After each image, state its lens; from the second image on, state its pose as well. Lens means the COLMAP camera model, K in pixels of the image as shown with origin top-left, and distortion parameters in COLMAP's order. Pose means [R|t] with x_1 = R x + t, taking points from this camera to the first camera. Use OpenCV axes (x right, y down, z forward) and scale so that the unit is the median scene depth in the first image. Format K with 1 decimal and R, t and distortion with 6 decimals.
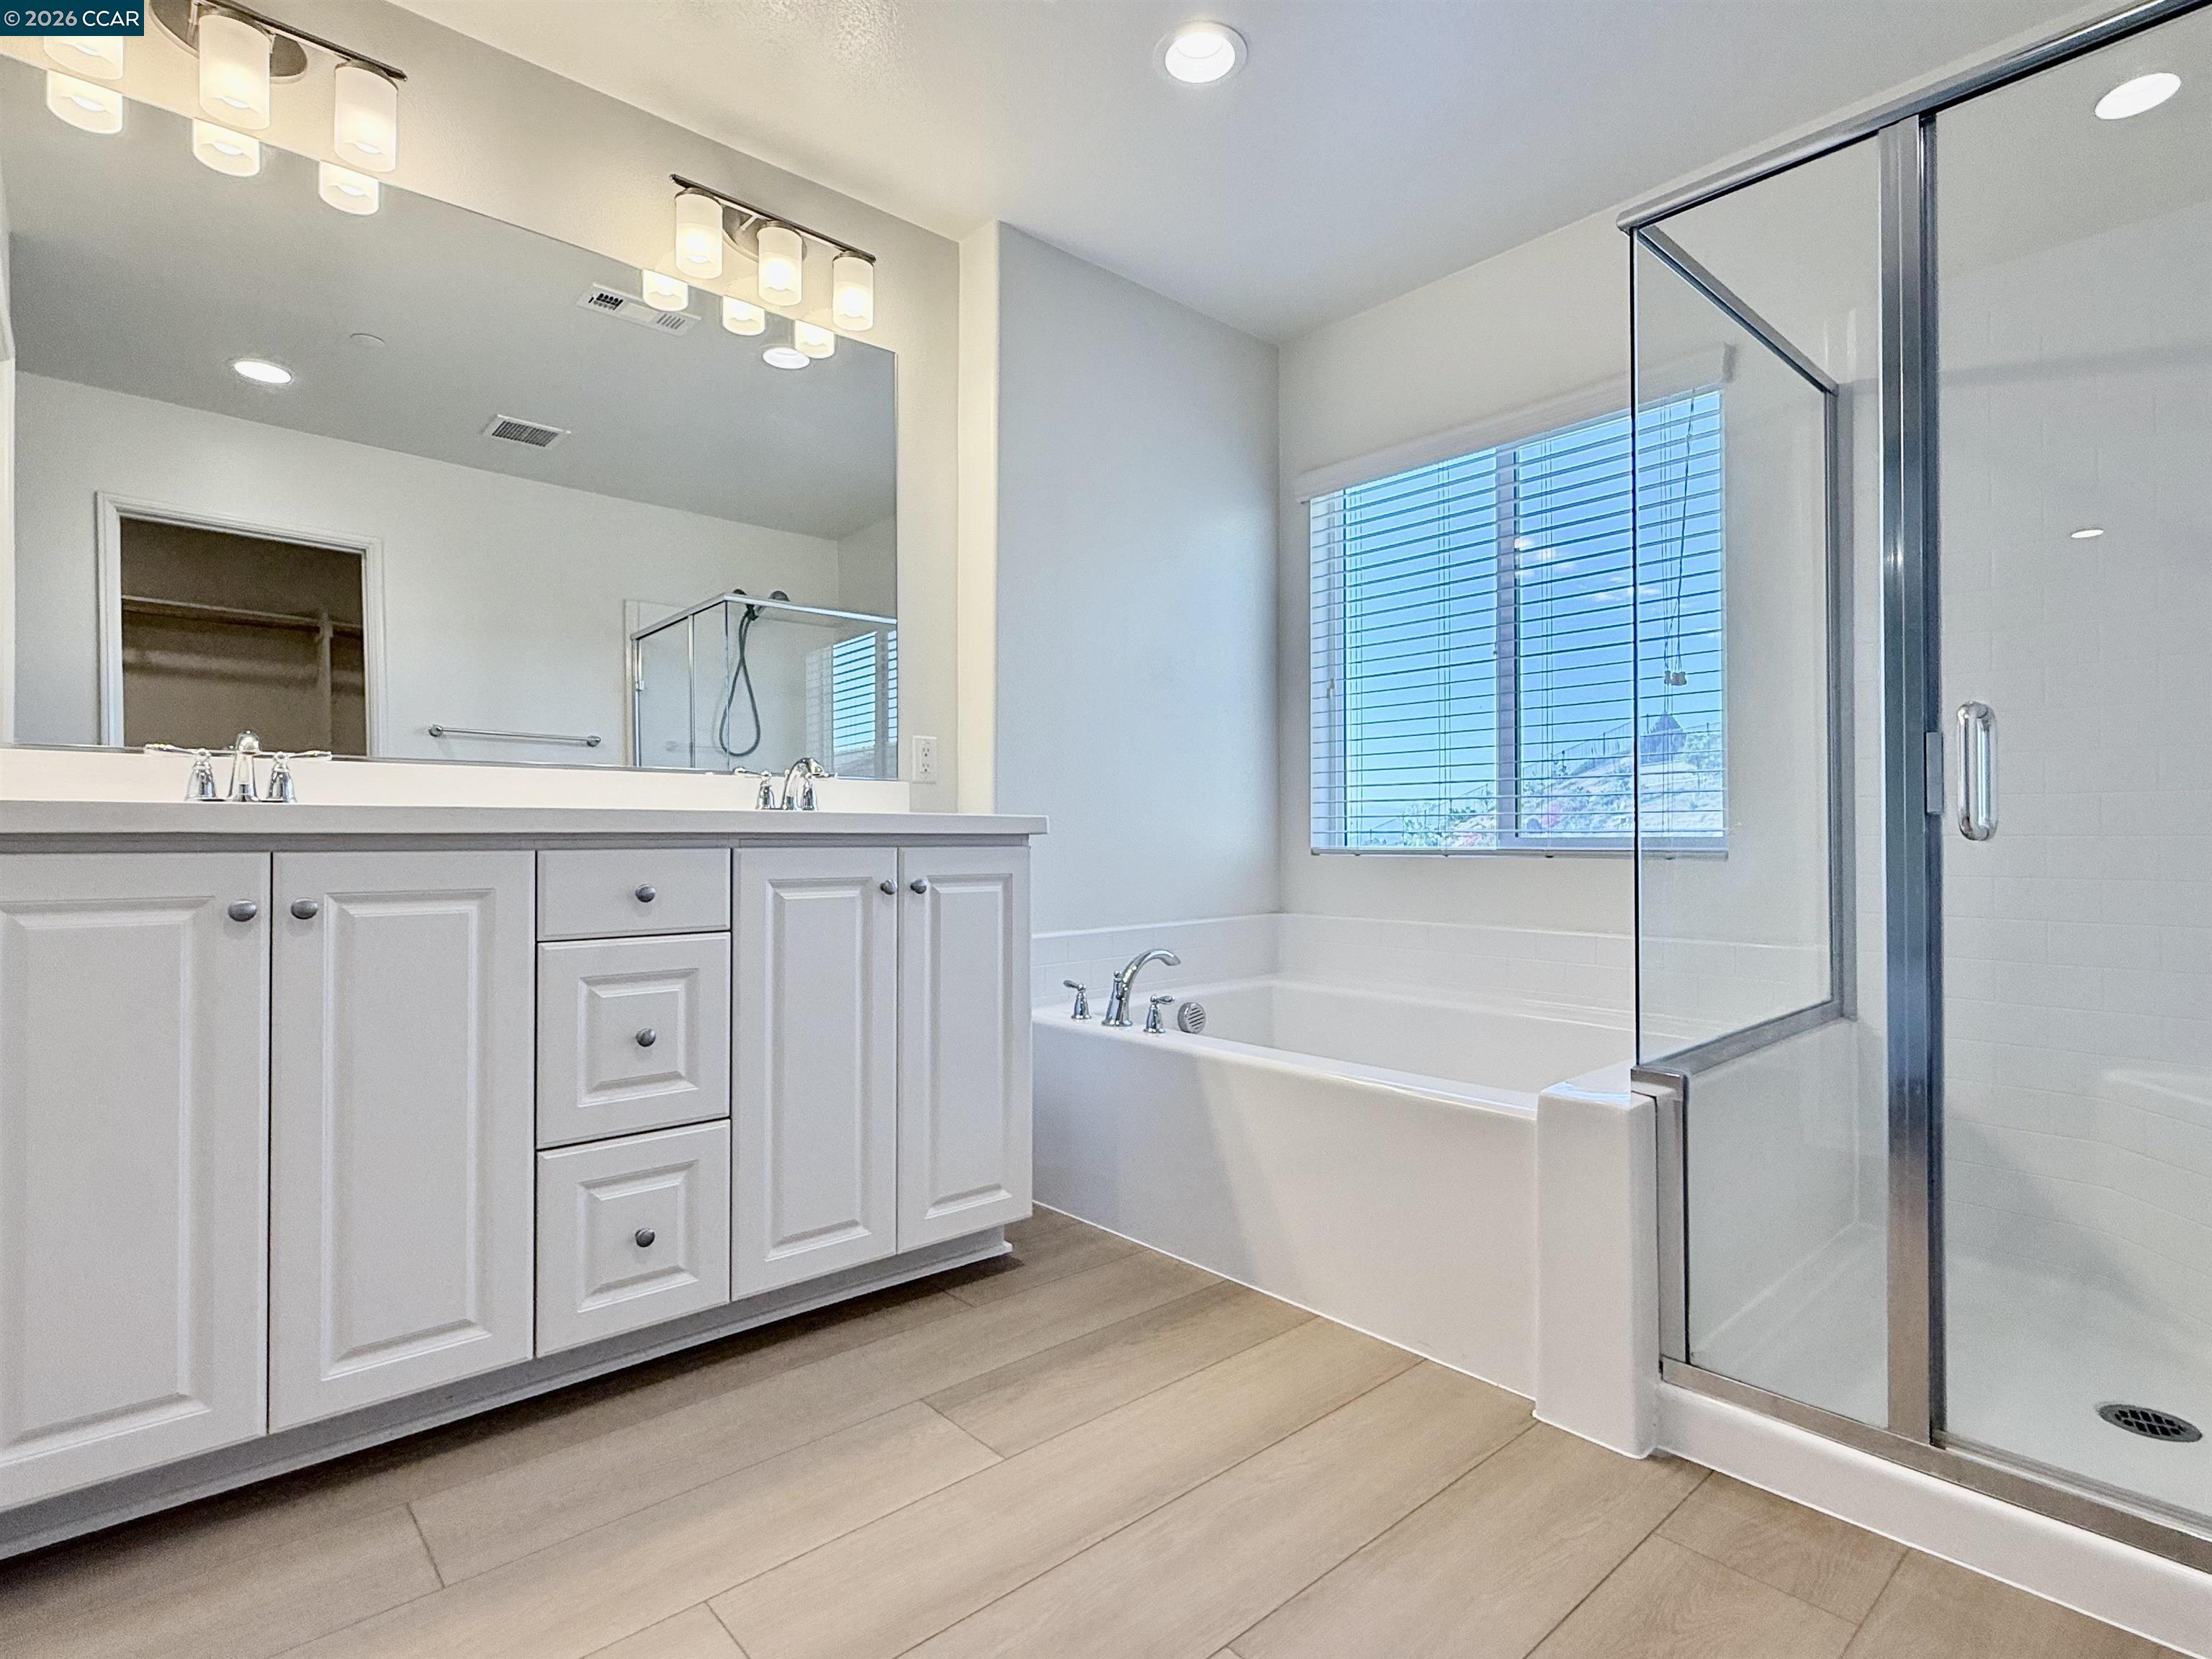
lens RADIAL K [[1121.6, 0, 1106.1], [0, 1121.6, 834.0], [0, 0, 1]] dist [0.004986, -0.000493]
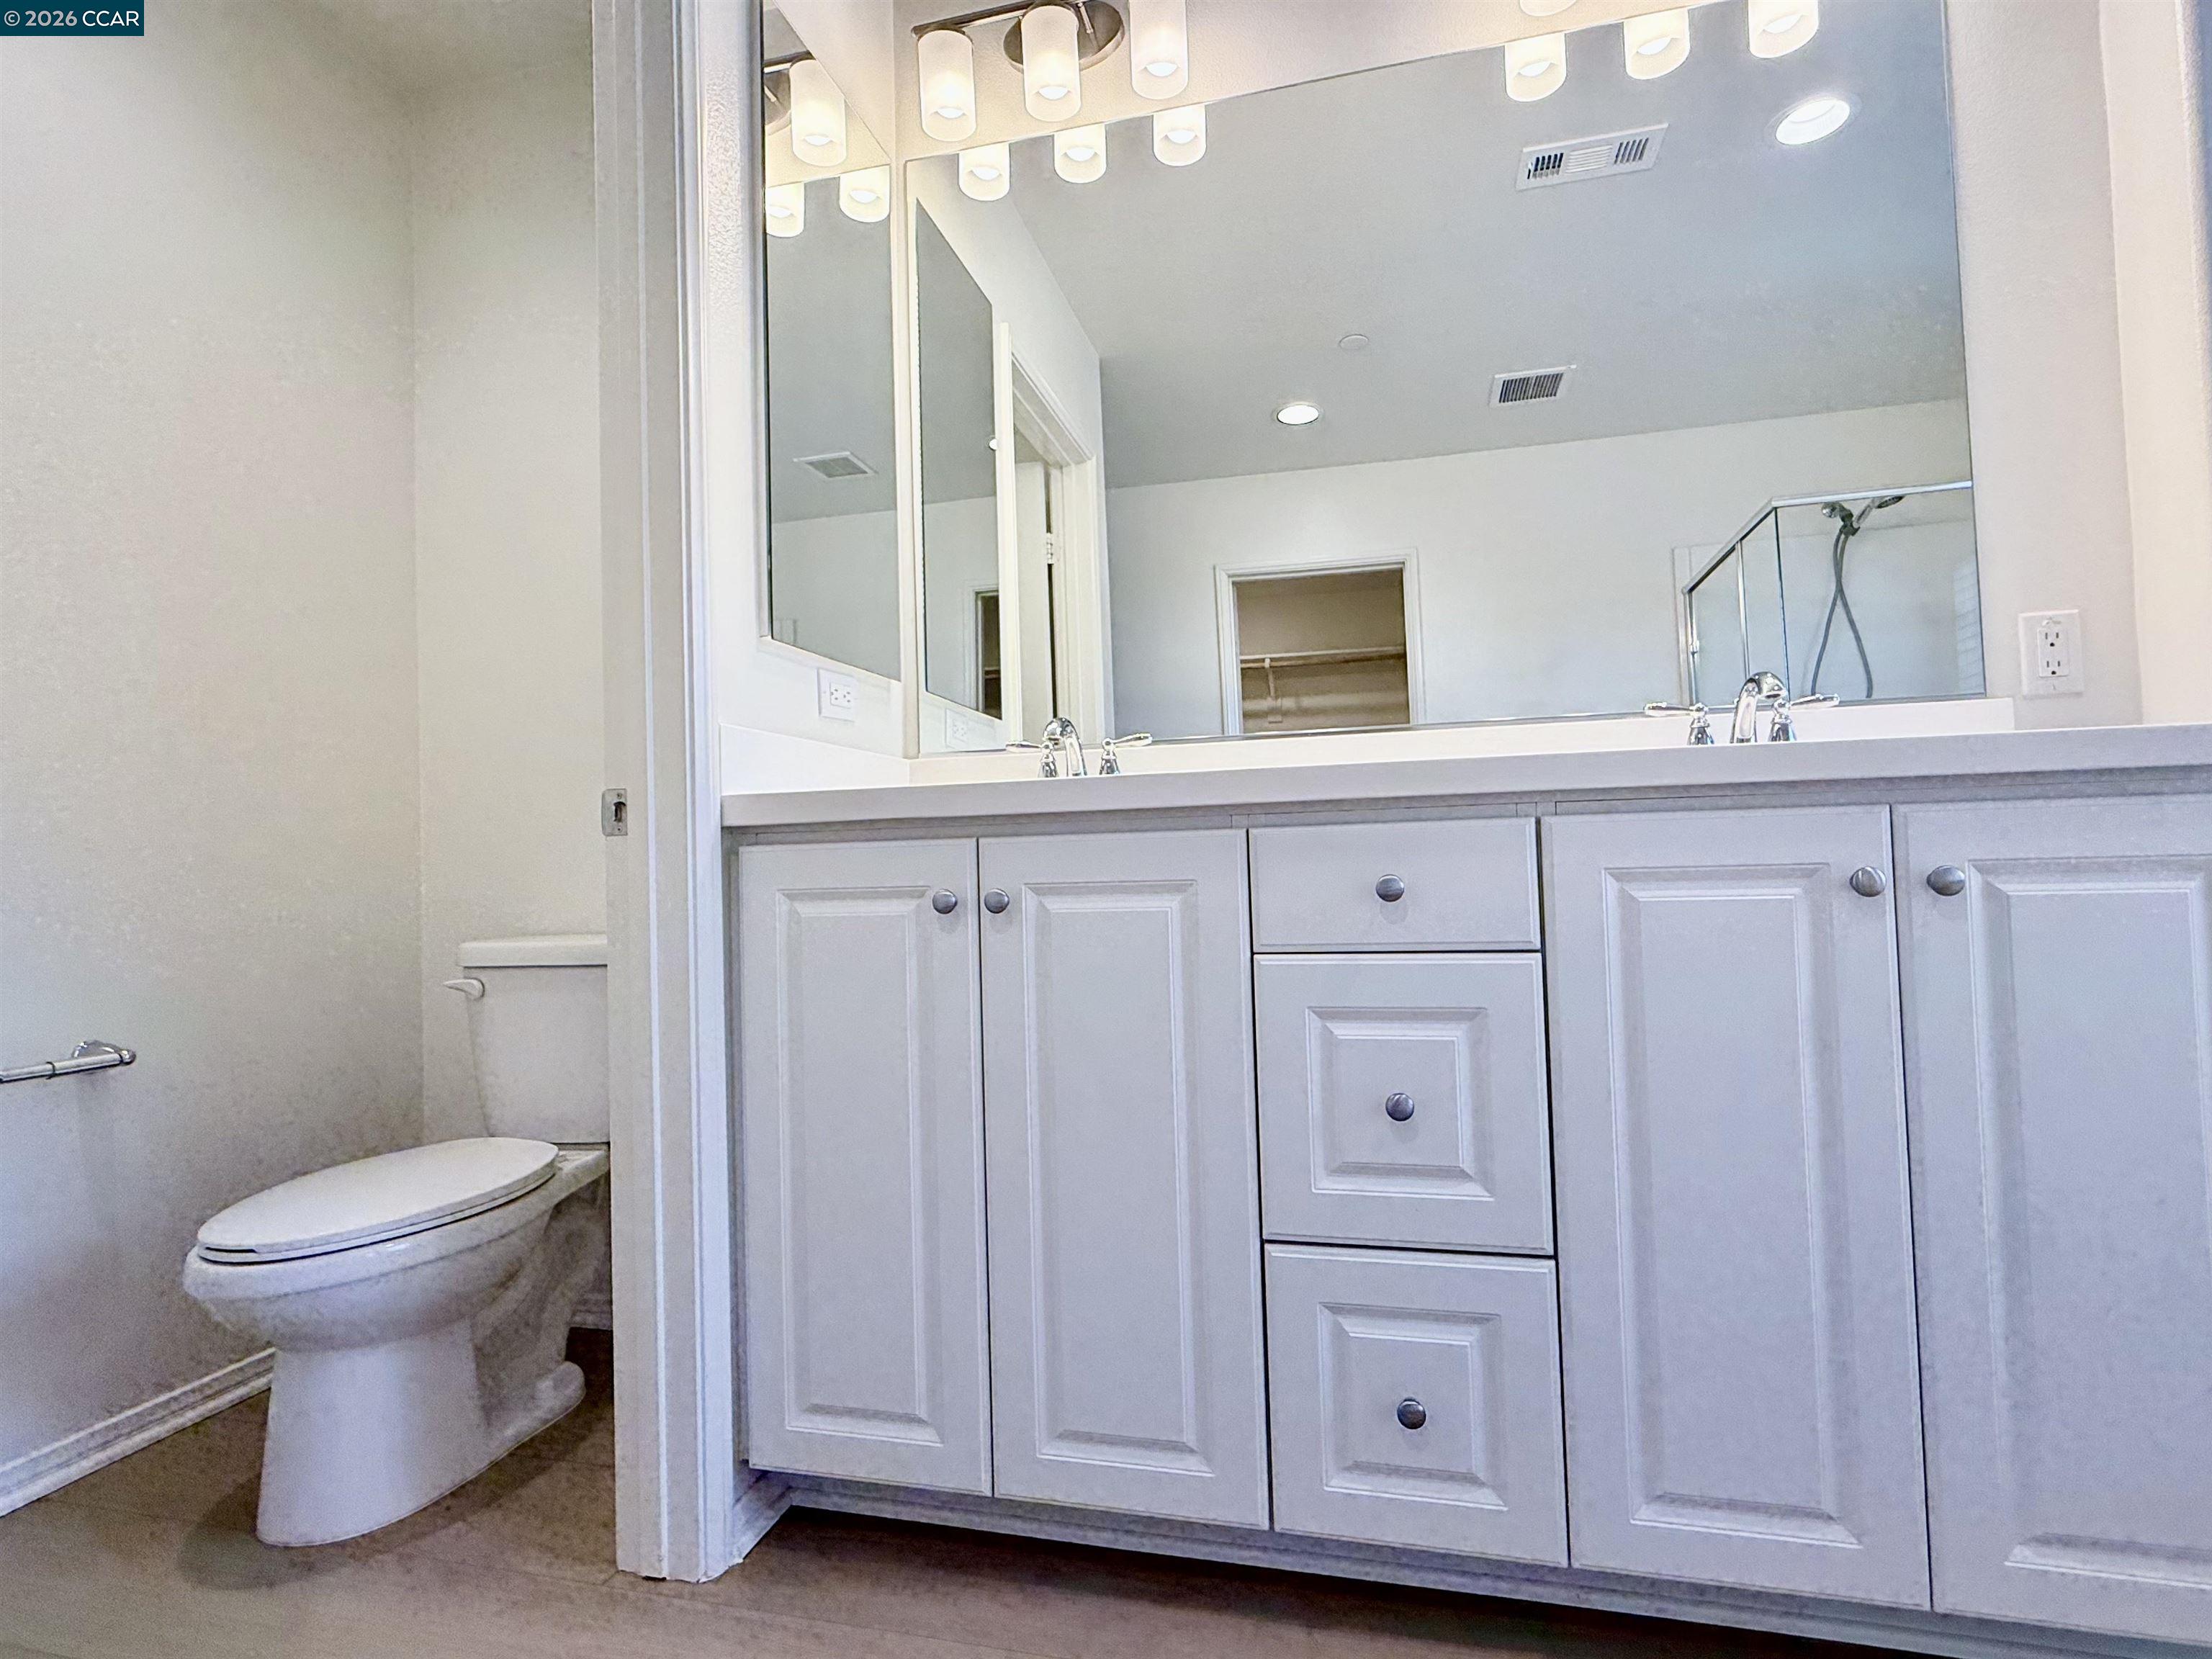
lens RADIAL K [[1121.6, 0, 1095.1], [0, 1121.6, 832.6], [0, 0, 1]] dist [0.004986, -0.000493]
pose [[0.558370, -0.039622, -0.828645, 0.040742], [0.029394, 0.999177, -0.027970, 0.031439], [0.829071, -0.008740, 0.559075, 0.454373]]
